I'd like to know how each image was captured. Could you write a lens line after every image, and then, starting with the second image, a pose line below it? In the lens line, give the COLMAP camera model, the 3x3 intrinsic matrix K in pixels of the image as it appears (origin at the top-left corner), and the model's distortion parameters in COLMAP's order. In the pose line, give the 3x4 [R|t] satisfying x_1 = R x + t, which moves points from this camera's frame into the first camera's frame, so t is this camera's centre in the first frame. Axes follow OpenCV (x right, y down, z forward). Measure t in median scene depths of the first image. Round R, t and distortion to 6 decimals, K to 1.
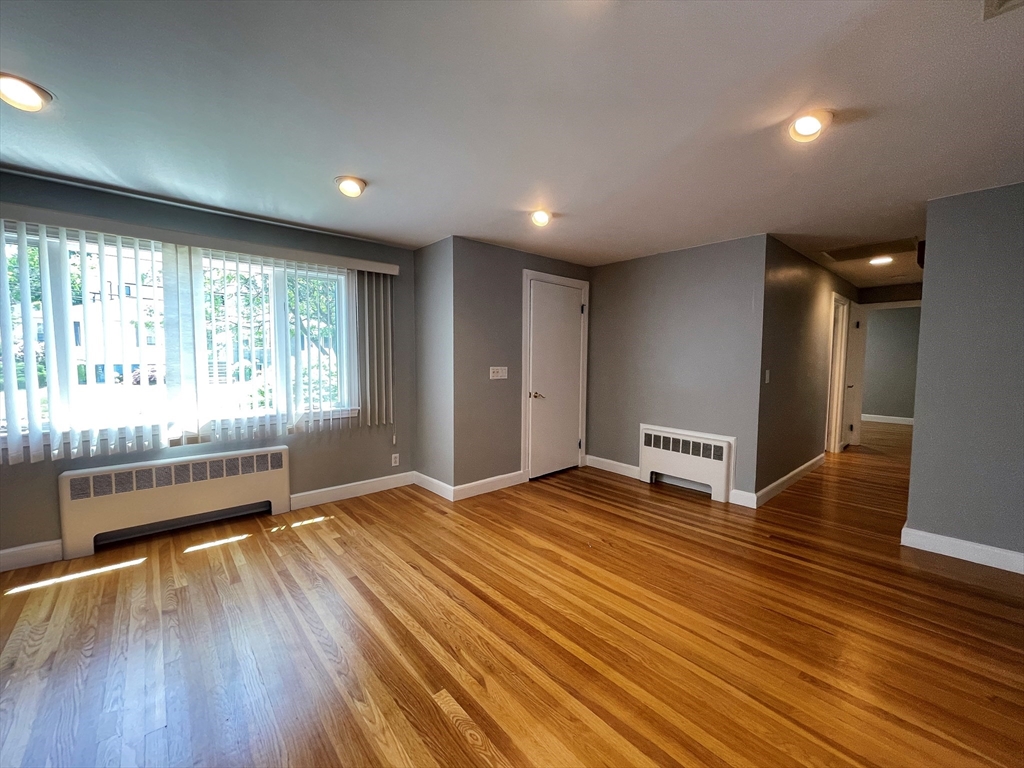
lens RADIAL K [[413.0, 0, 514.2], [0, 413.0, 384.6], [0, 0, 1]] dist [0.000310, -0.000858]
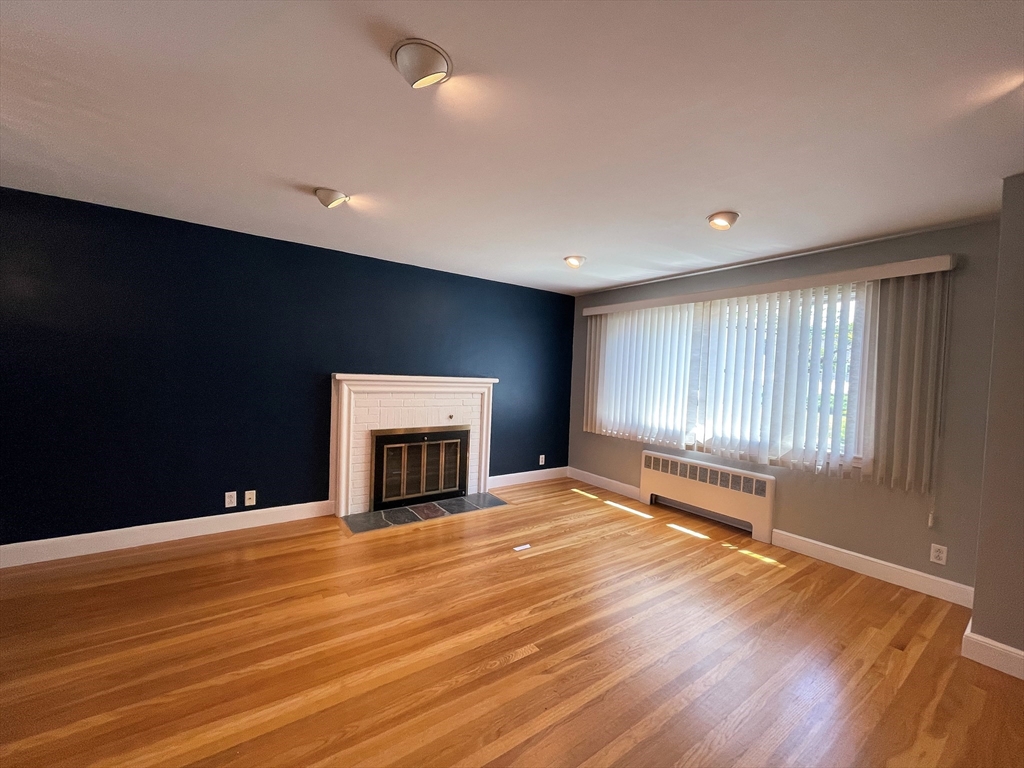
lens RADIAL K [[413.0, 0, 514.2], [0, 413.0, 384.6], [0, 0, 1]] dist [0.000310, -0.000858]
pose [[-0.094954, 0.011990, -0.995409, 0.562453], [-0.107070, 0.994004, 0.022187, -0.032278], [0.989707, 0.108685, -0.093101, 0.515737]]
